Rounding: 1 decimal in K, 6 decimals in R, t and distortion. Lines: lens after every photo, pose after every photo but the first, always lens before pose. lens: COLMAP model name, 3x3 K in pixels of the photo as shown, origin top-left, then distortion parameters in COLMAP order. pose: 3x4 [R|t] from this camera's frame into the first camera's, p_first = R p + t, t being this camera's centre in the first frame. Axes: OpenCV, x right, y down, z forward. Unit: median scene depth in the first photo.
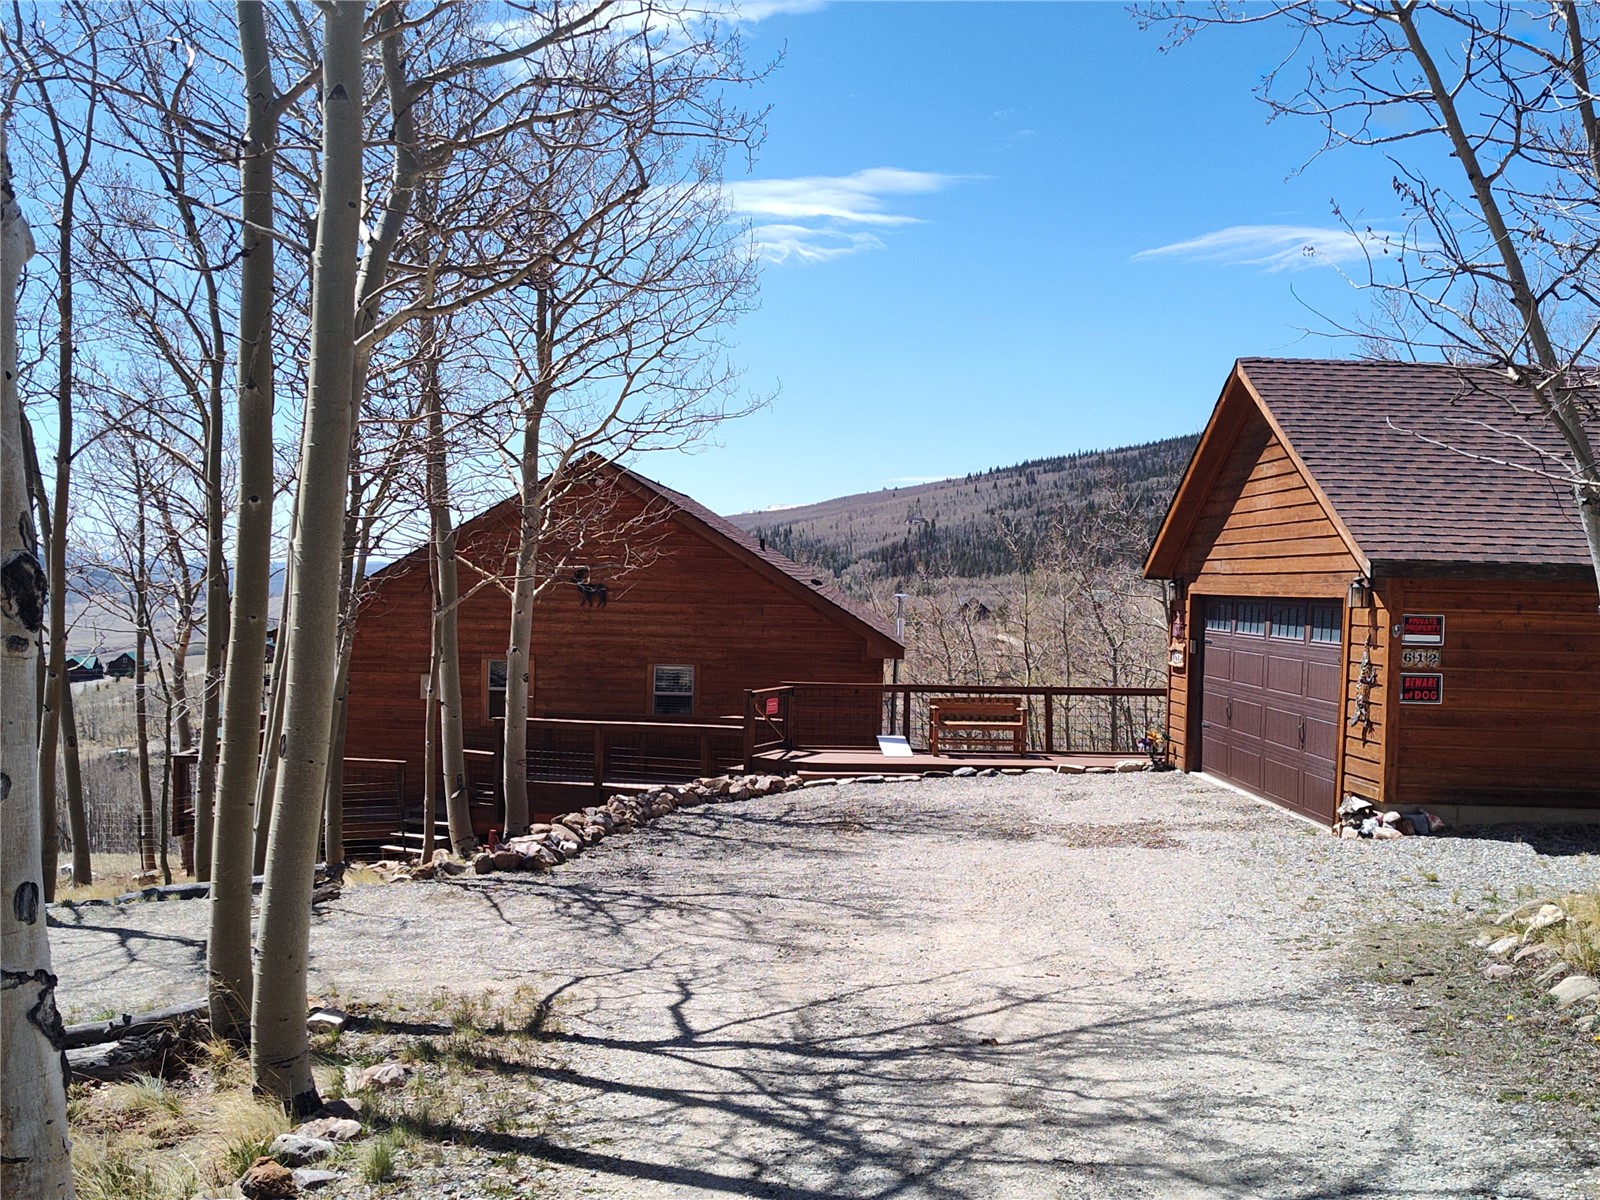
lens RADIAL K [[1600.5, 0, 800.0], [0, 1600.5, 600.0], [0, 0, 1]] dist [0.007110, 0.127834]
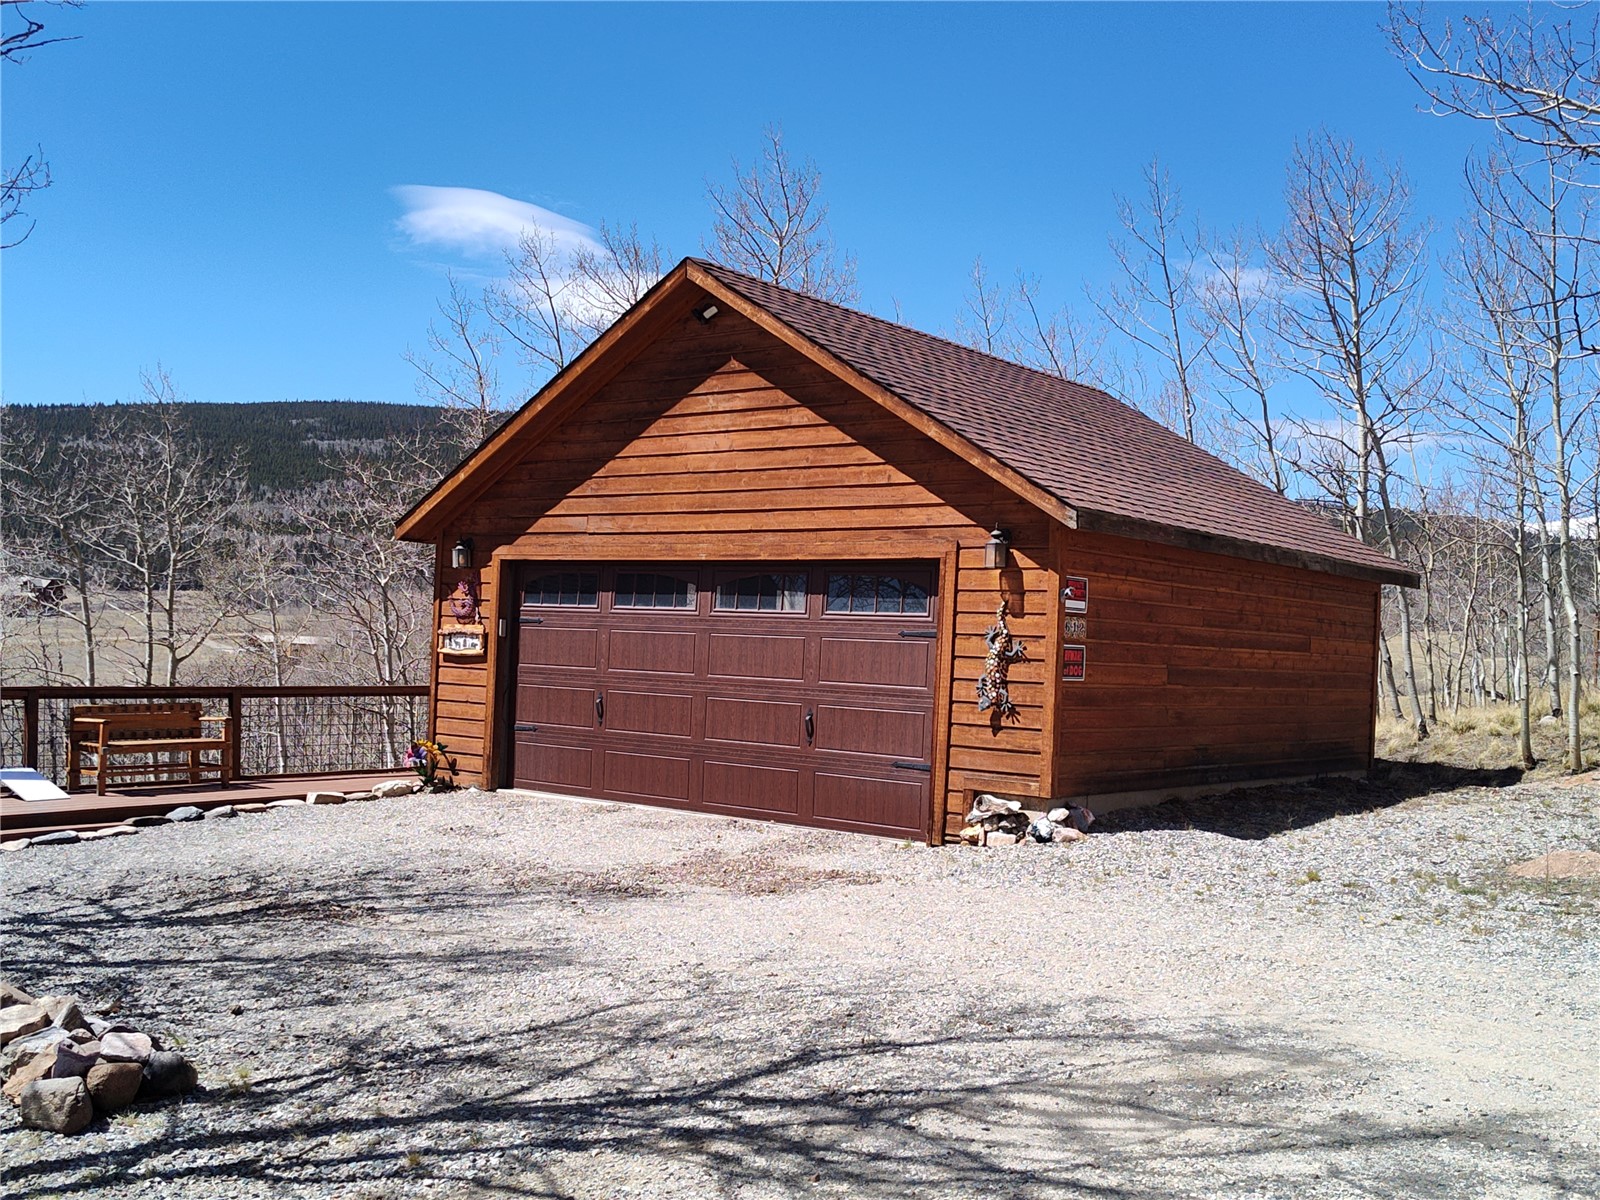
lens RADIAL K [[1600.5, 0, 800.0], [0, 1600.5, 600.0], [0, 0, 1]] dist [0.007110, 0.127834]
pose [[0.653345, 0.023982, 0.756681, -0.244934], [-0.016174, 0.999712, -0.017719, 0.026659], [-0.756888, -0.000662, 0.653545, 0.377535]]
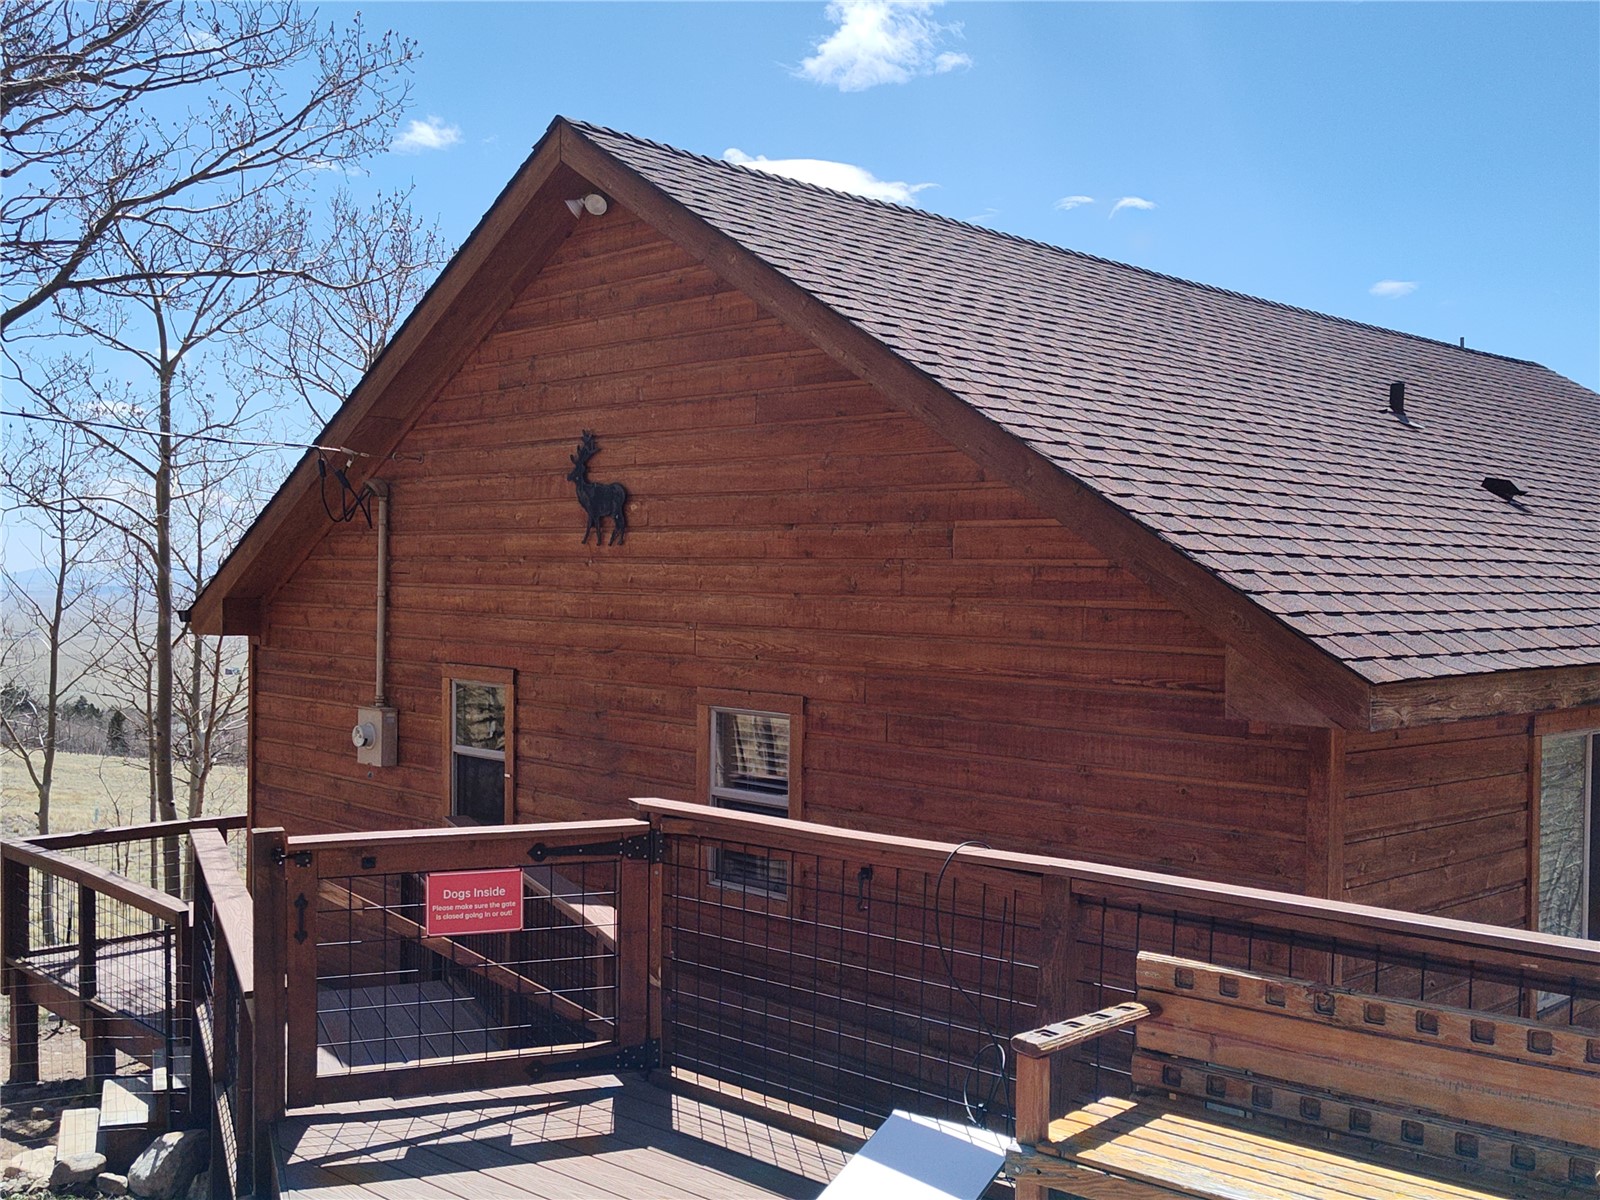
lens RADIAL K [[1600.5, 0, 800.0], [0, 1600.5, 600.0], [0, 0, 1]] dist [0.007110, 0.127834]
pose [[0.721046, -0.003742, -0.692877, 0.194650], [-0.007425, 0.999886, -0.013128, 0.025806], [0.692847, 0.014611, 0.720936, 0.917148]]
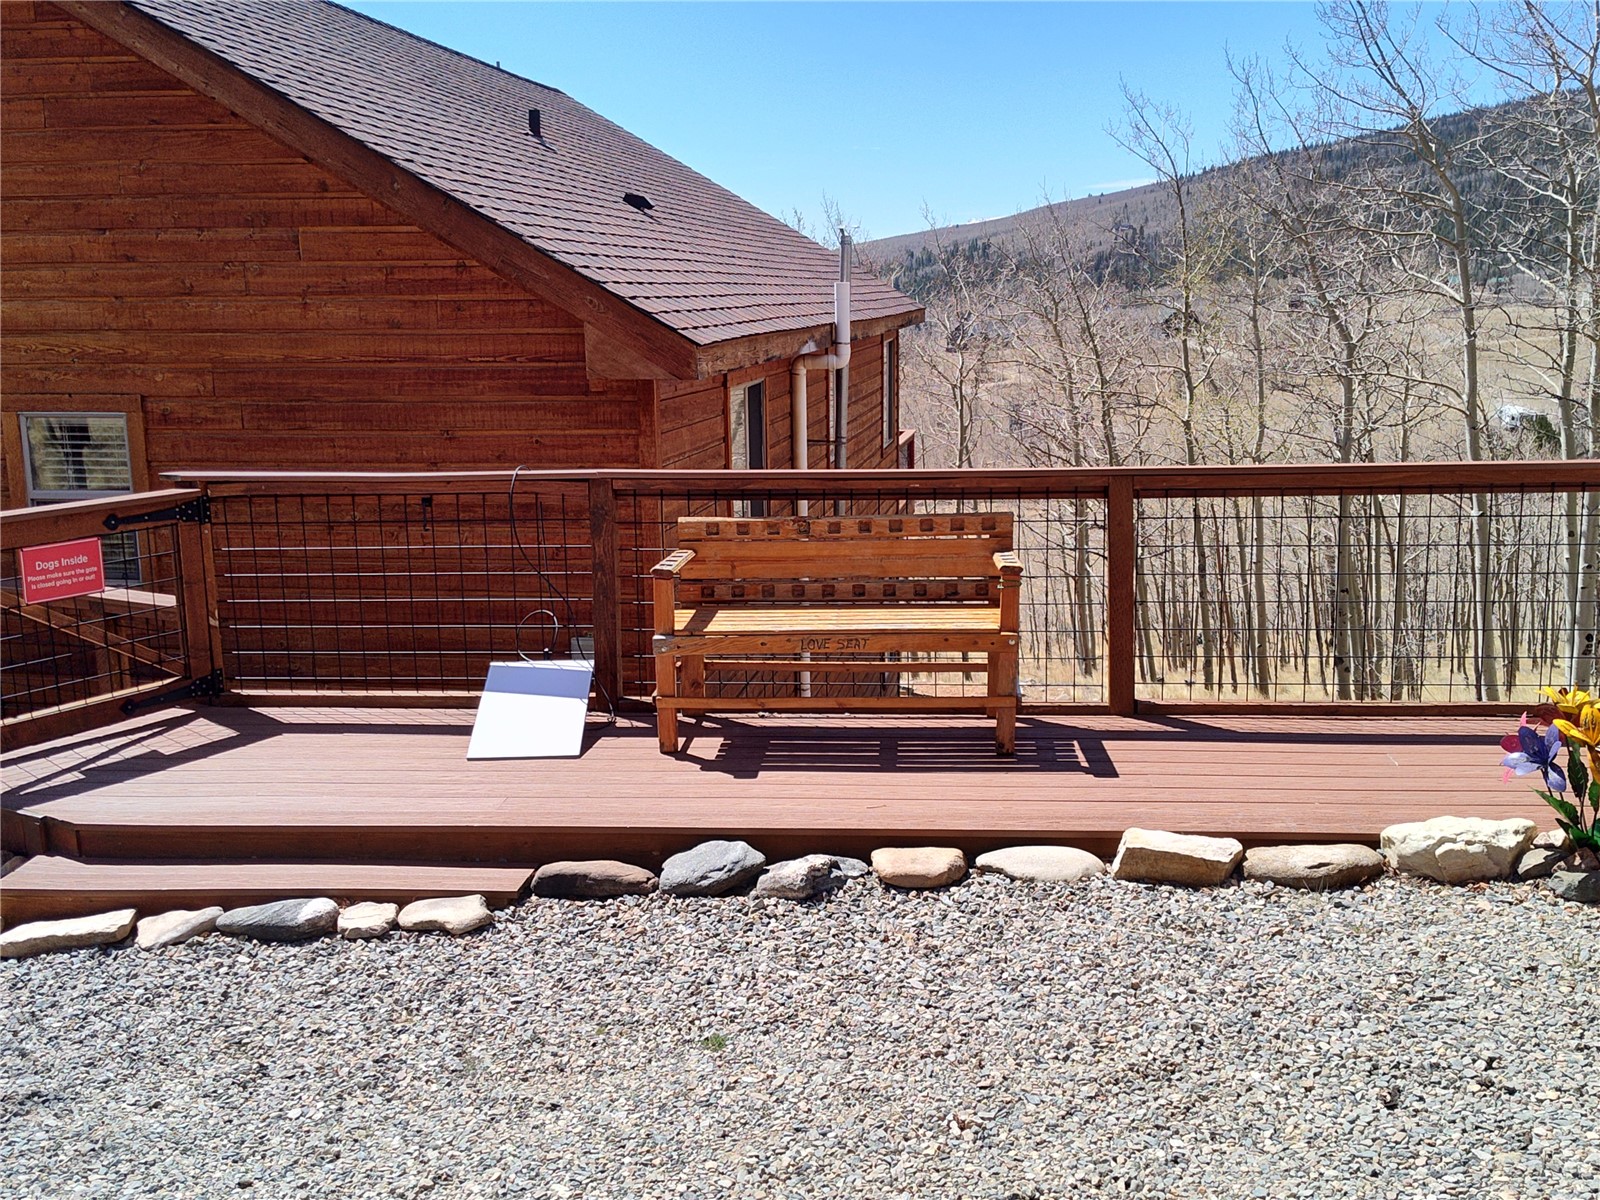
lens RADIAL K [[1600.5, 0, 800.0], [0, 1600.5, 600.0], [0, 0, 1]] dist [0.007110, 0.127834]
pose [[0.991801, -0.011642, -0.127260, 0.148992], [0.033351, 0.984911, 0.169818, 0.031374], [0.123362, -0.172670, 0.977224, 0.800458]]
